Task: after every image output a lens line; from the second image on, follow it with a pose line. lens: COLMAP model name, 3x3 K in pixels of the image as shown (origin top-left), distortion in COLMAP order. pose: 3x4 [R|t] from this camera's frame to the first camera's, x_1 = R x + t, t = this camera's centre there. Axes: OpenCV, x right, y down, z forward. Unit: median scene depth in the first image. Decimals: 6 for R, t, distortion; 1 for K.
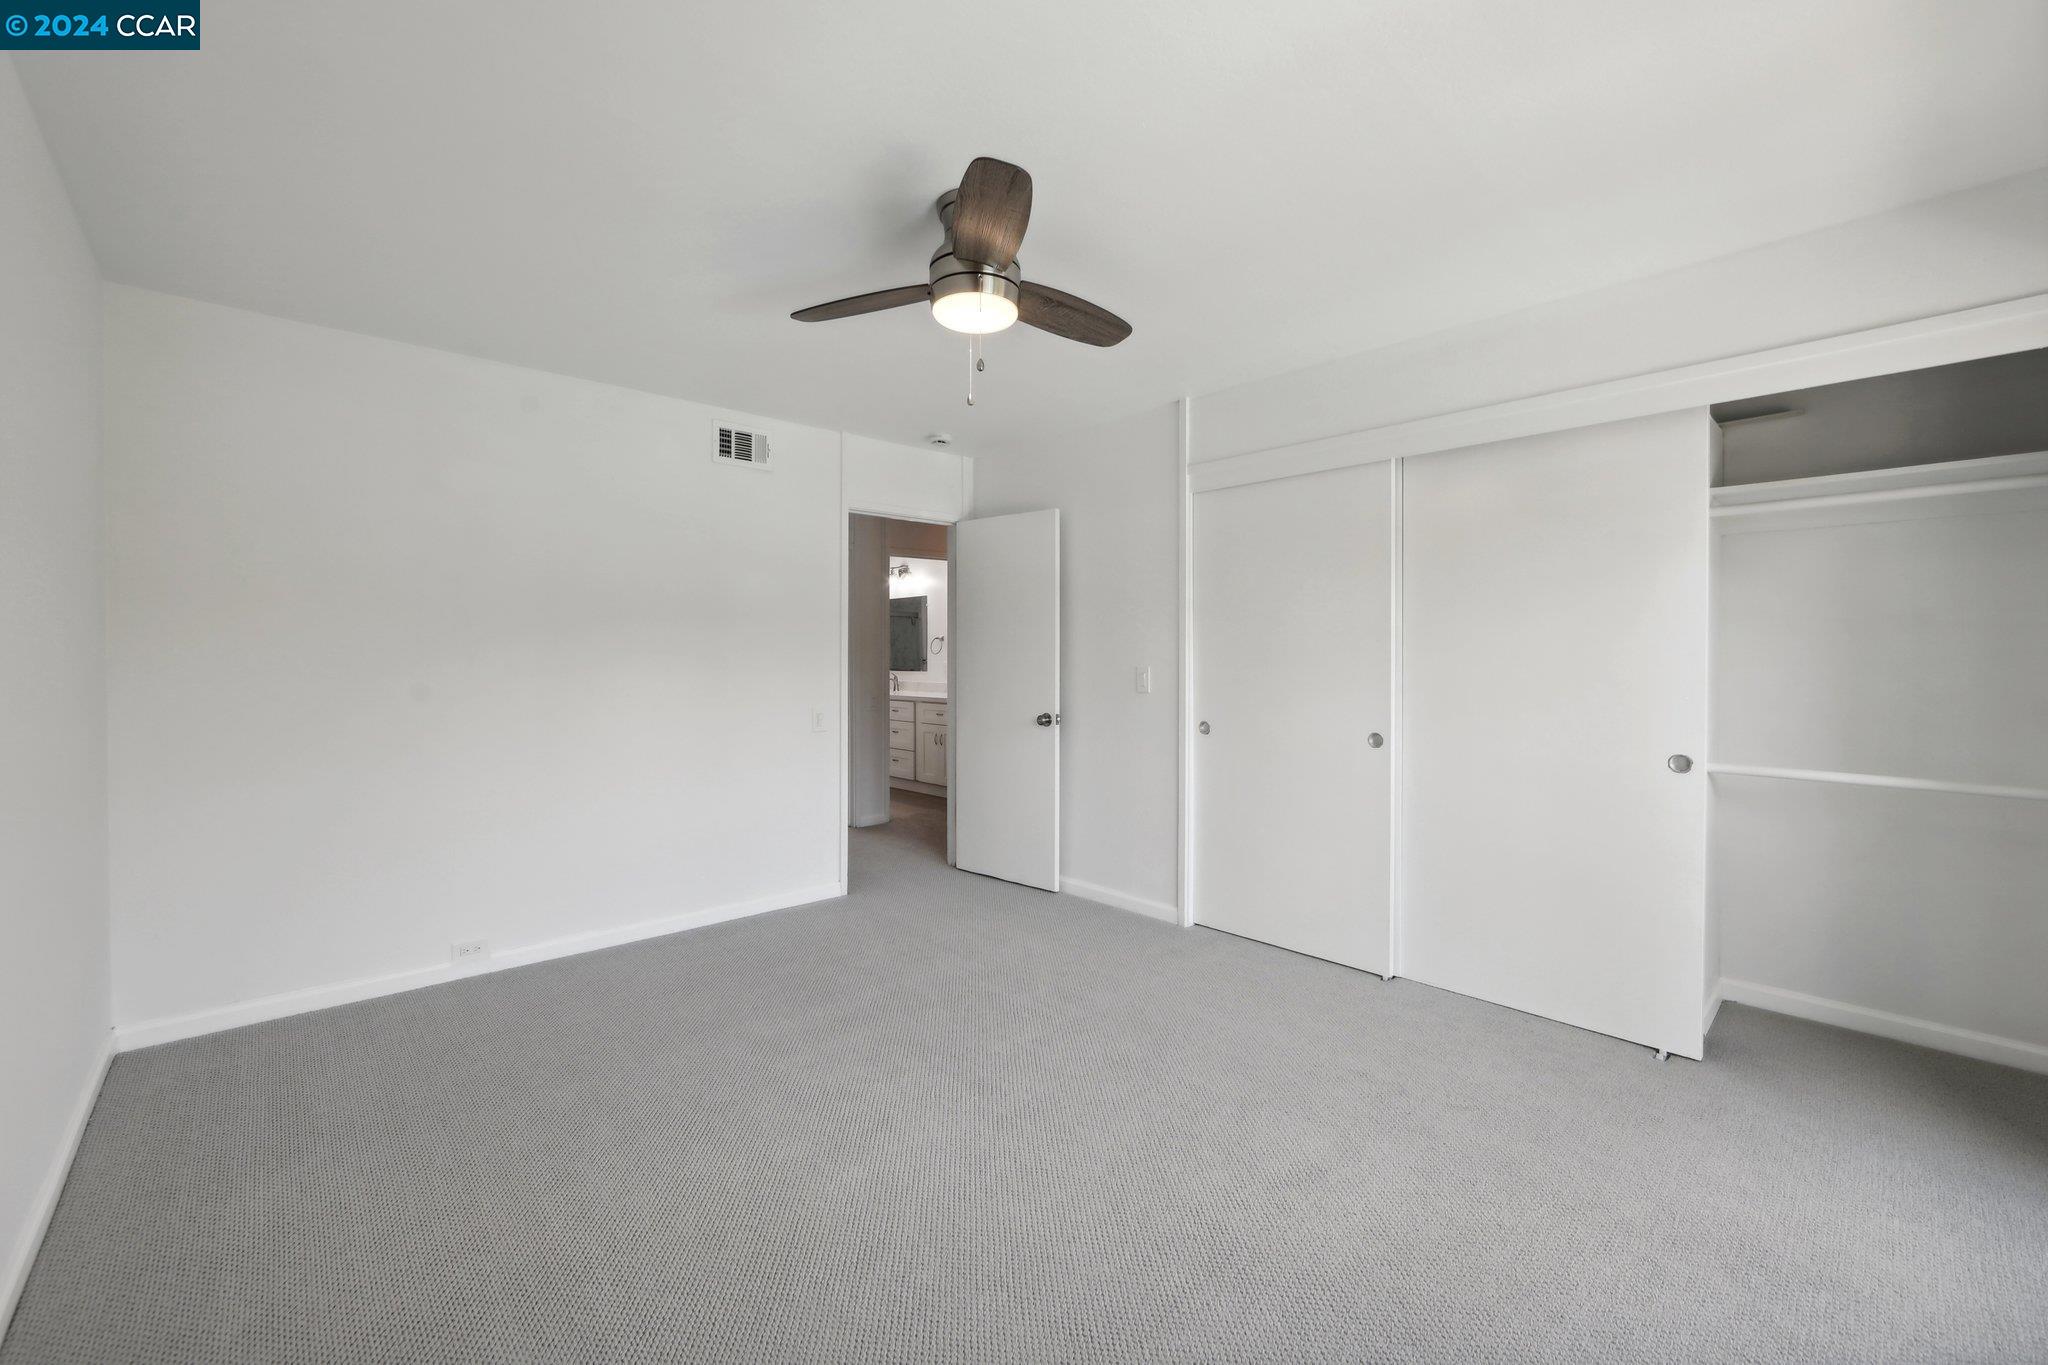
lens RADIAL K [[816.7, 0, 1019.2], [0, 816.7, 680.7], [0, 0, 1]] dist [-0.000139, 0.000373]
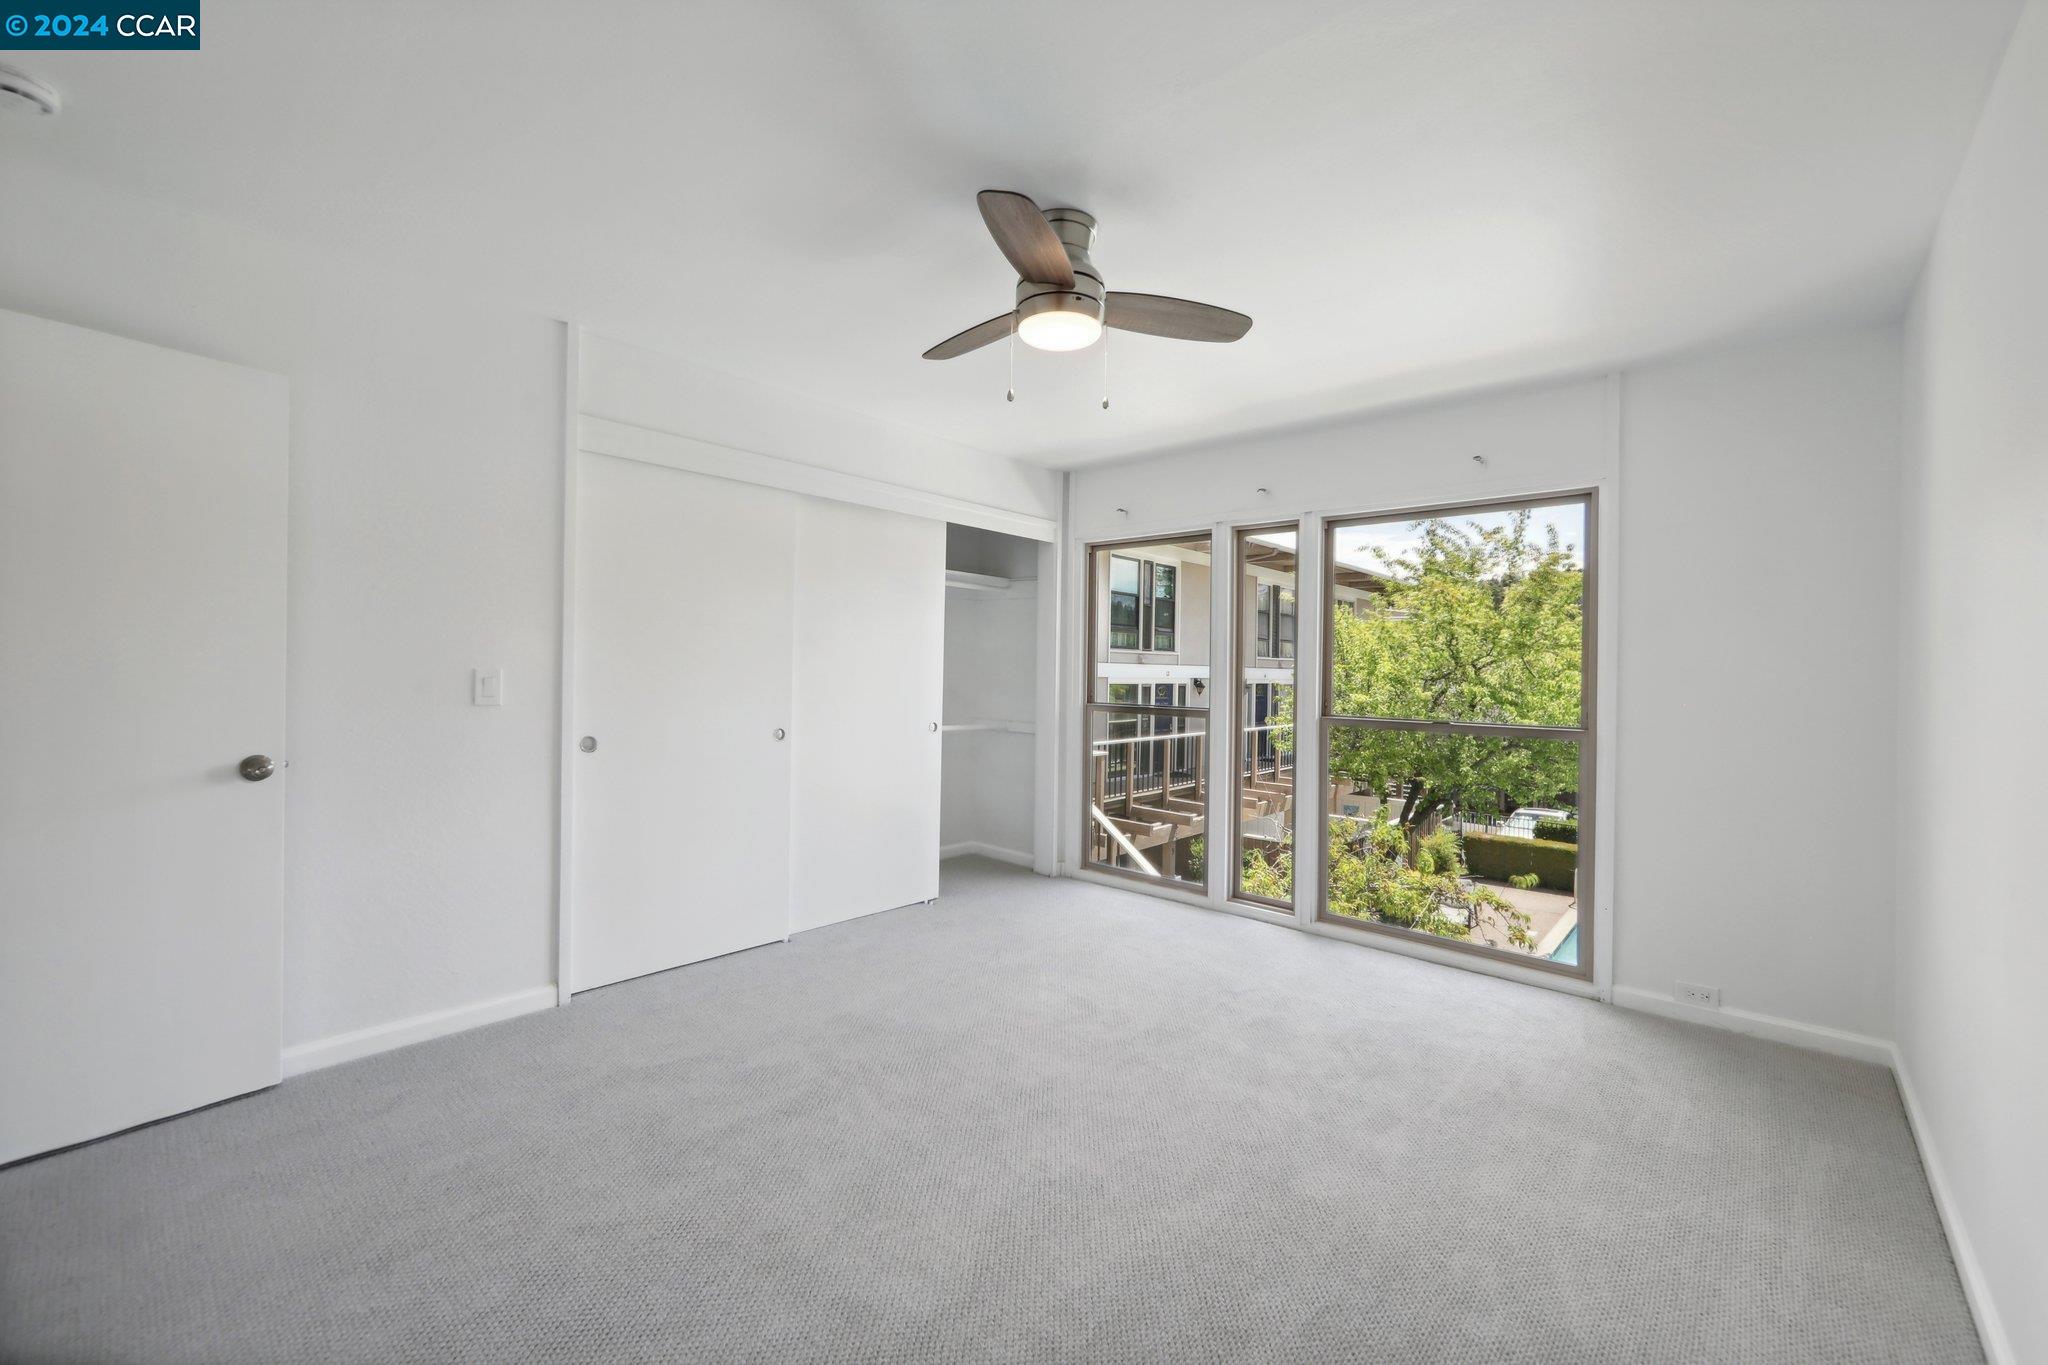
lens RADIAL K [[816.7, 0, 1019.2], [0, 816.7, 680.7], [0, 0, 1]] dist [-0.000139, 0.000373]
pose [[-0.065775, -0.019611, 0.997642, -0.663687], [0.004334, 0.999792, 0.019939, -0.021660], [-0.997825, 0.005635, -0.065676, 0.690864]]
